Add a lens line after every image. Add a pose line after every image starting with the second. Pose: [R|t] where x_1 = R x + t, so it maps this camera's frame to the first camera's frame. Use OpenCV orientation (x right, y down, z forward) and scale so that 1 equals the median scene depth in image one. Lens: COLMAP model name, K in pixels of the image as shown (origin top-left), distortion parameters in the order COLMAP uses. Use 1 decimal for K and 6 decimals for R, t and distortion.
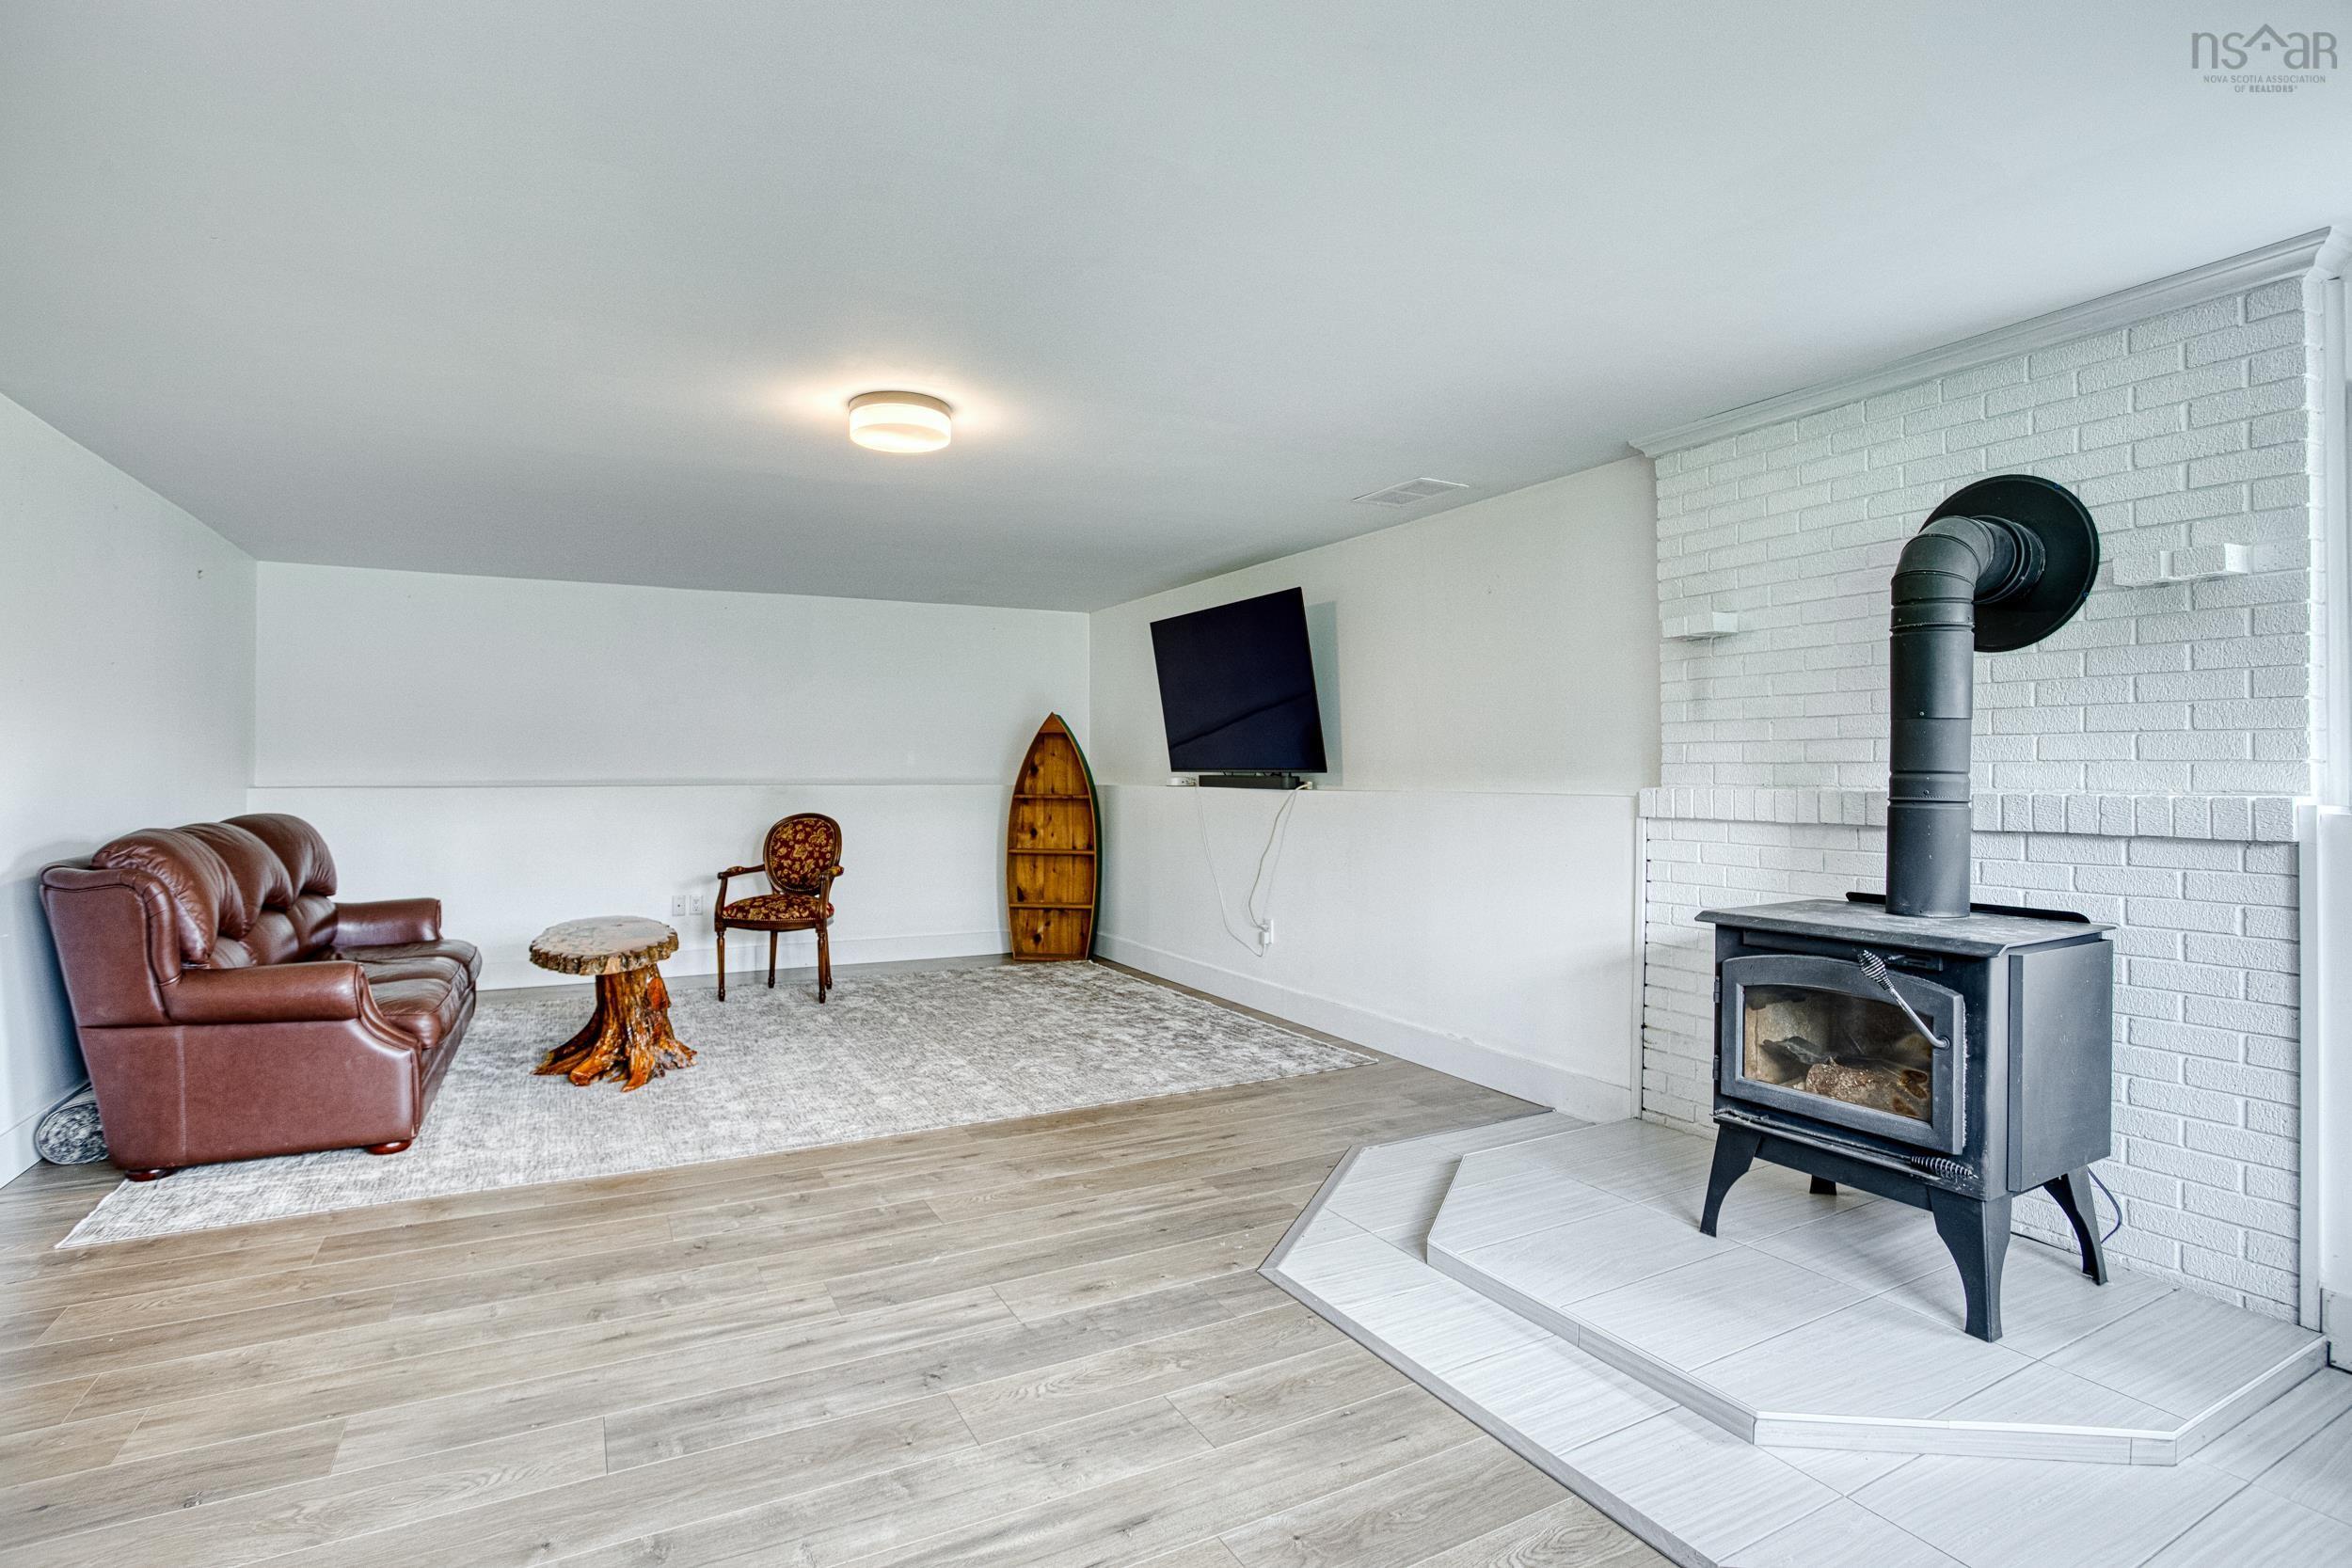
lens RADIAL K [[1148.9, 0, 1158.7], [0, 1148.9, 776.7], [0, 0, 1]] dist [-0.071683, 0.027832]
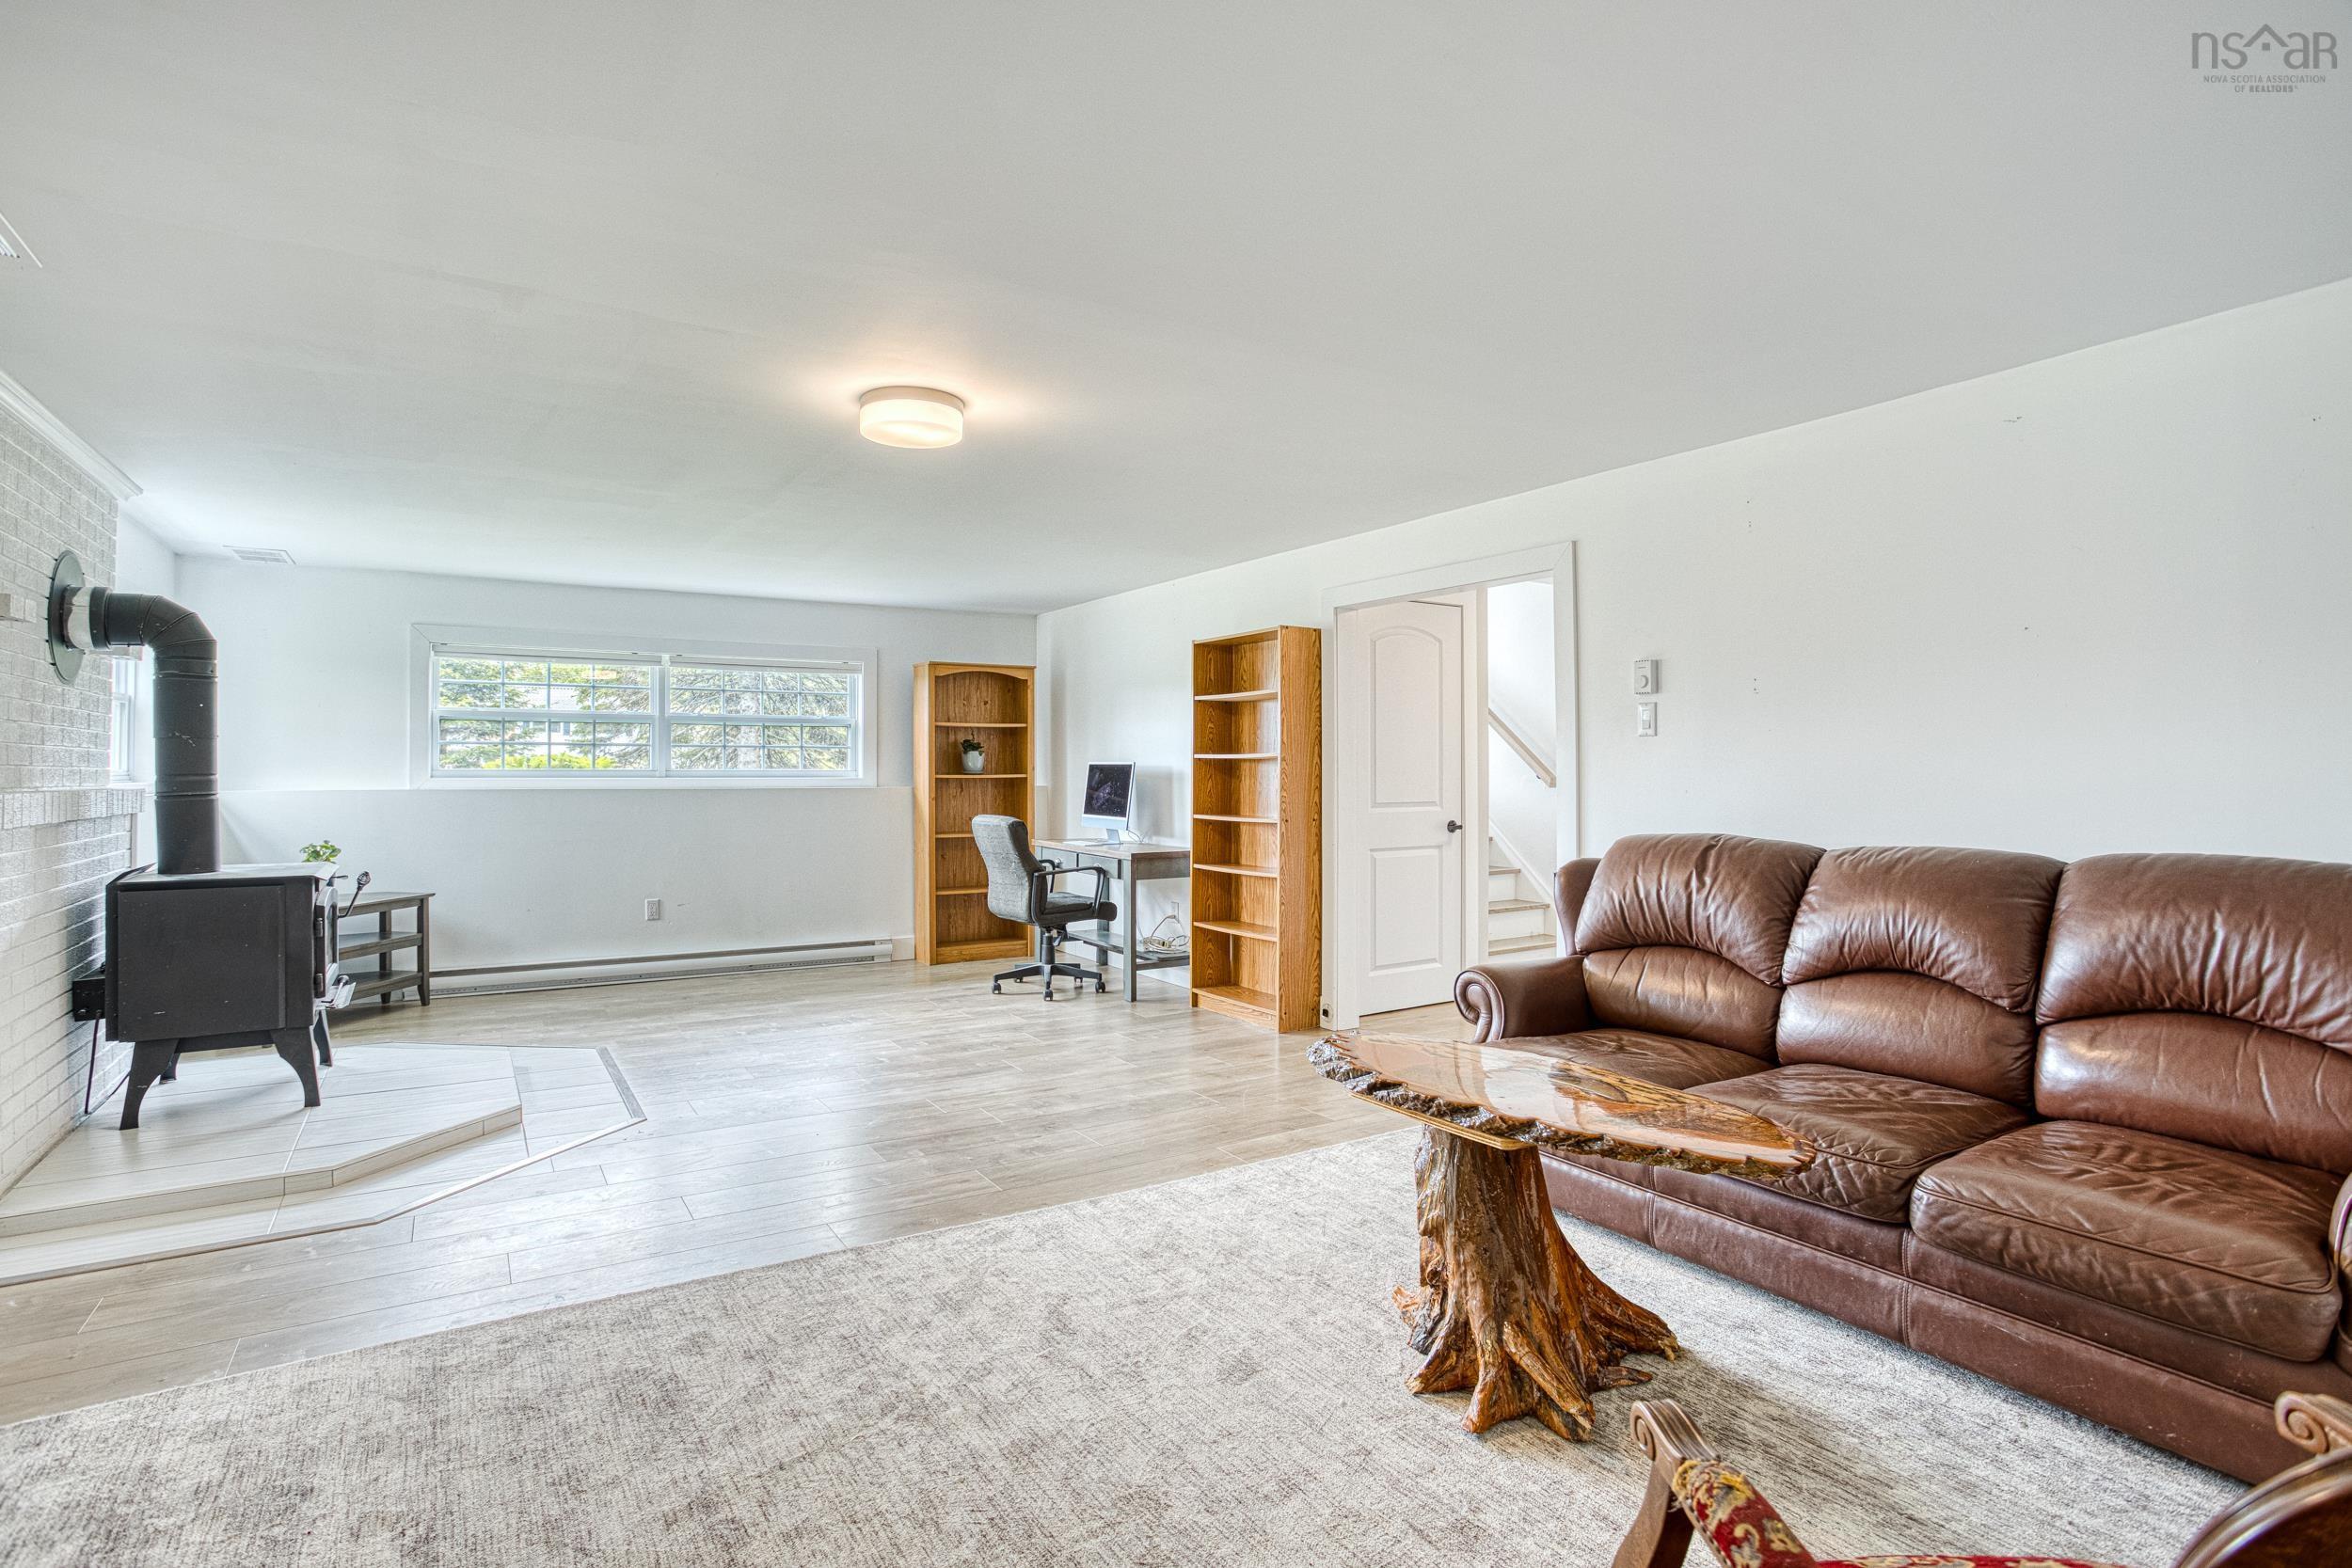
lens RADIAL K [[1148.9, 0, 1152.6], [0, 1148.9, 784.4], [0, 0, 1]] dist [-0.071683, 0.027832]
pose [[-0.997167, 0.000243, -0.075222, -0.442346], [-0.000573, 0.999941, 0.010829, -0.005538], [0.075220, 0.010841, -0.997108, 2.433818]]
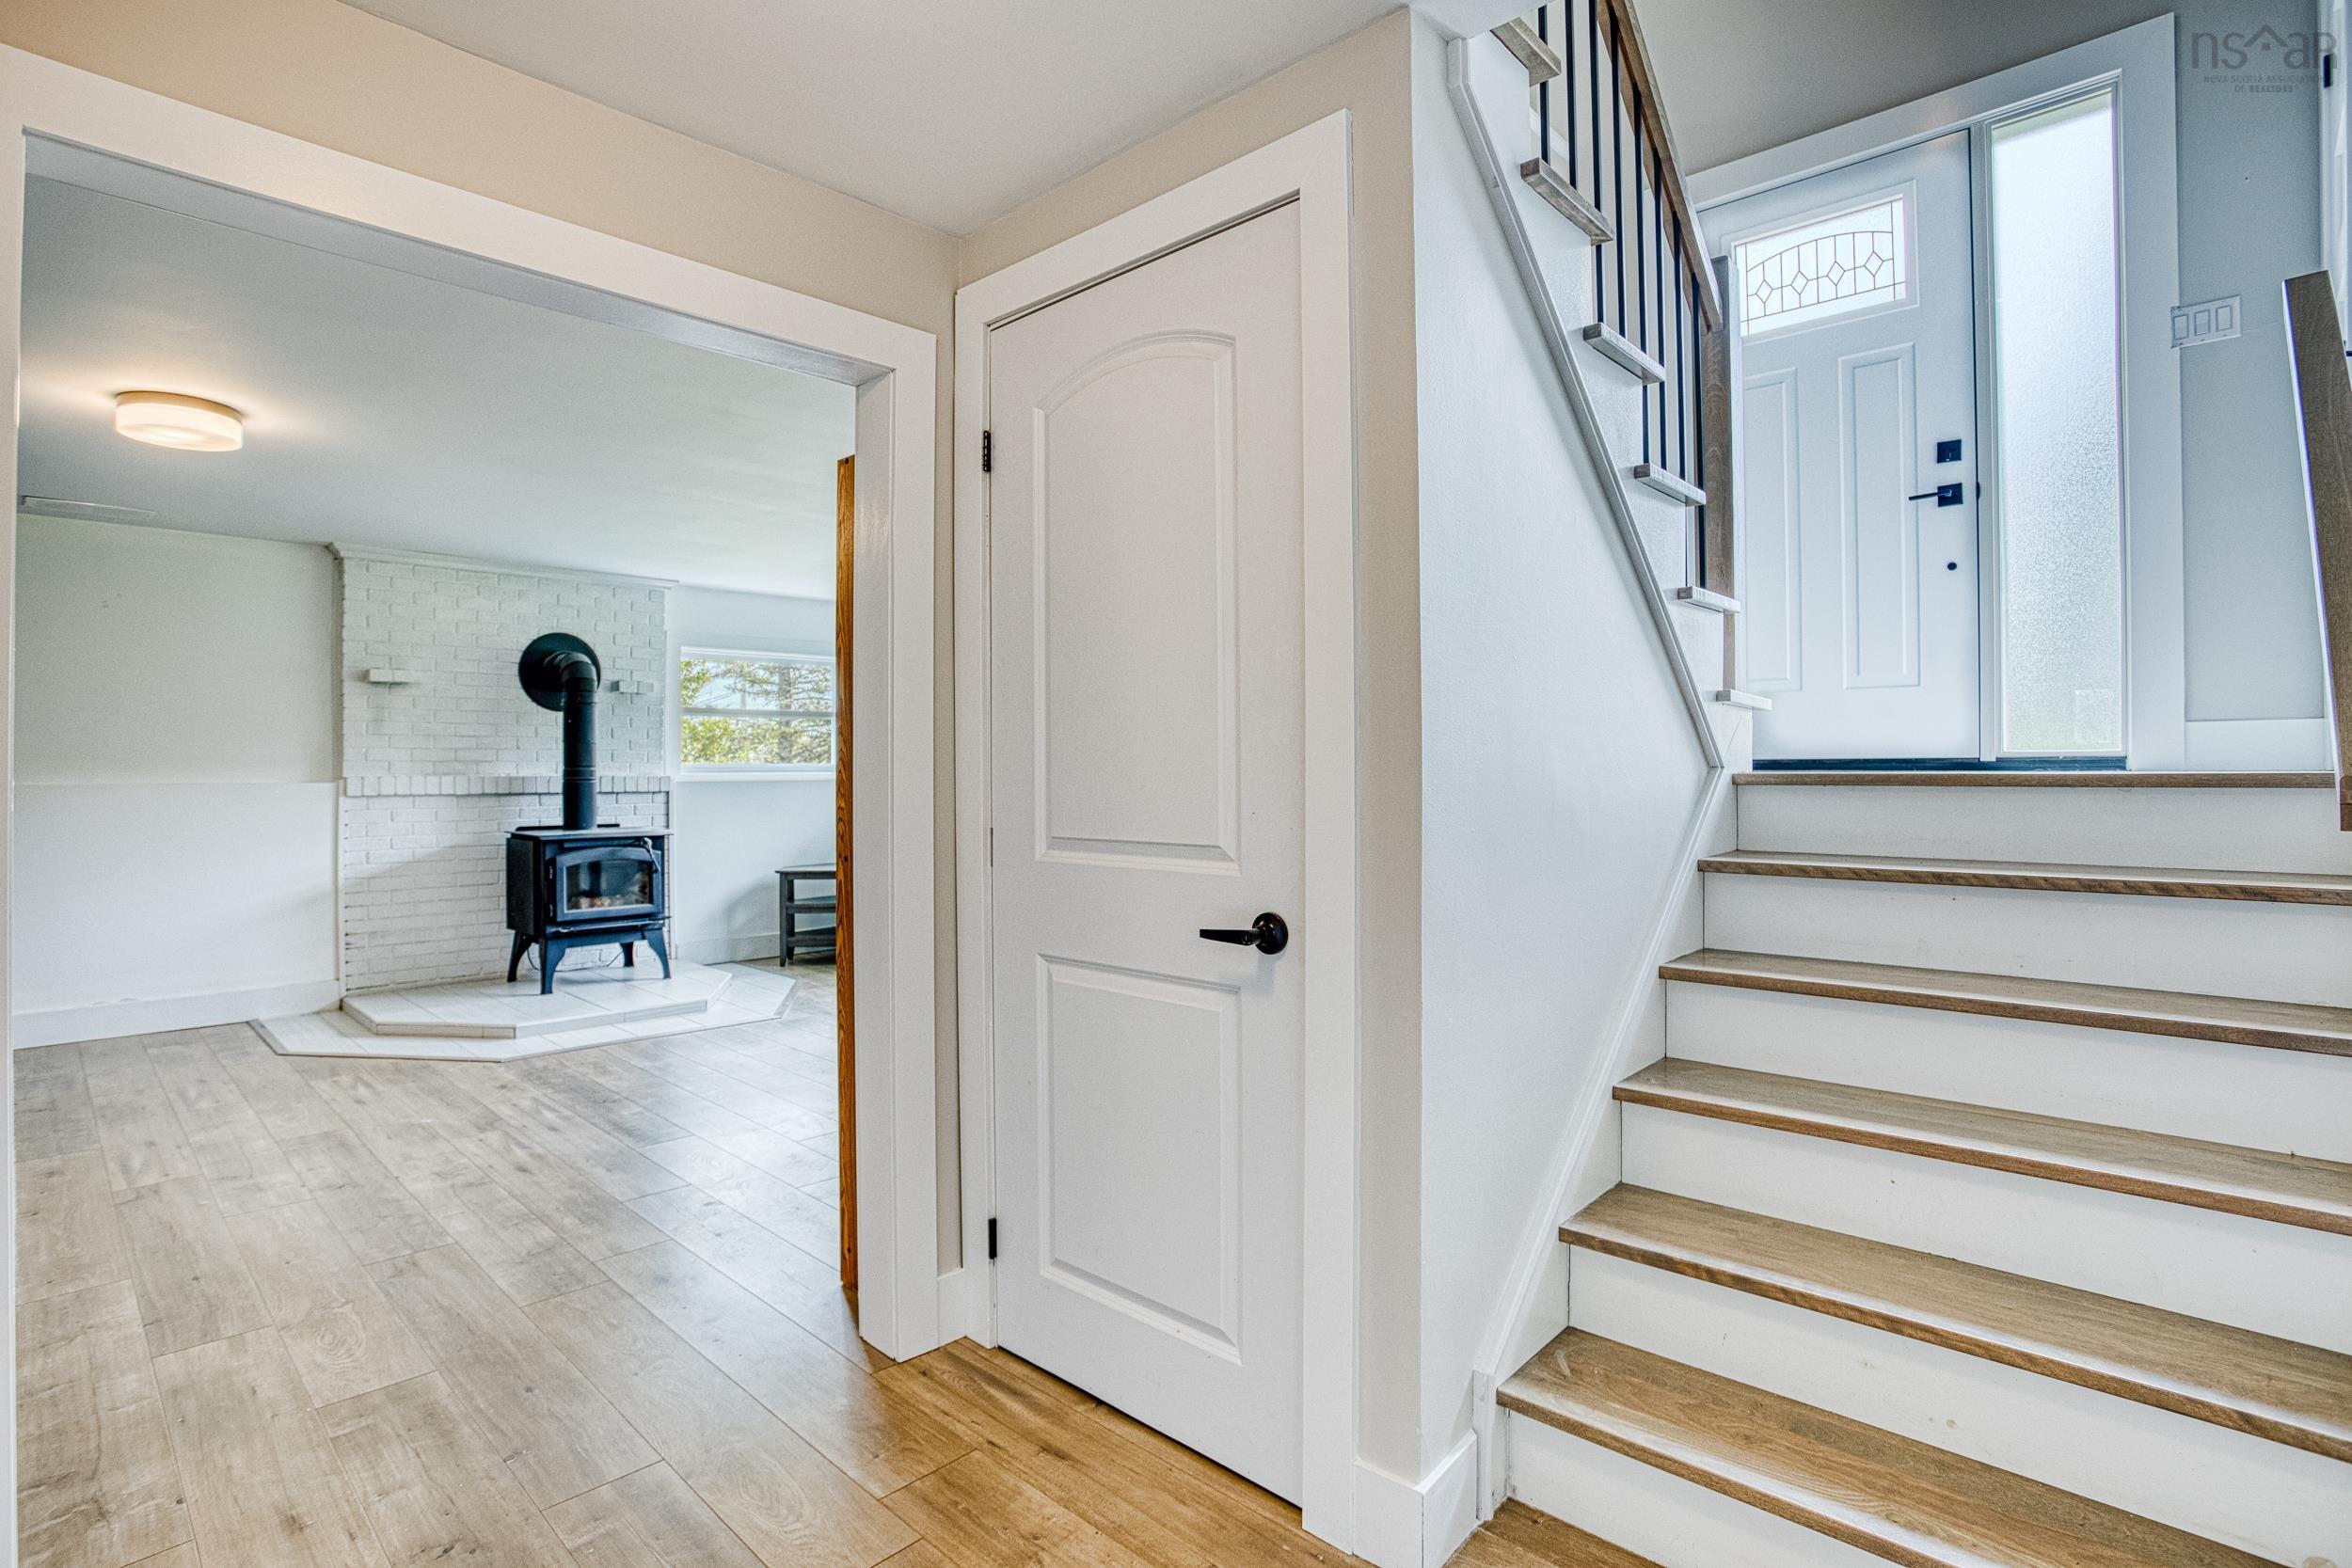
lens RADIAL K [[1148.9, 0, 1158.5], [0, 1148.9, 771.0], [0, 0, 1]] dist [-0.071683, 0.027832]
pose [[-0.314749, -0.001368, 0.949174, -1.768626], [0.004481, 0.999986, 0.002928, 0.003423], [-0.949164, 0.005175, -0.314738, 0.587140]]
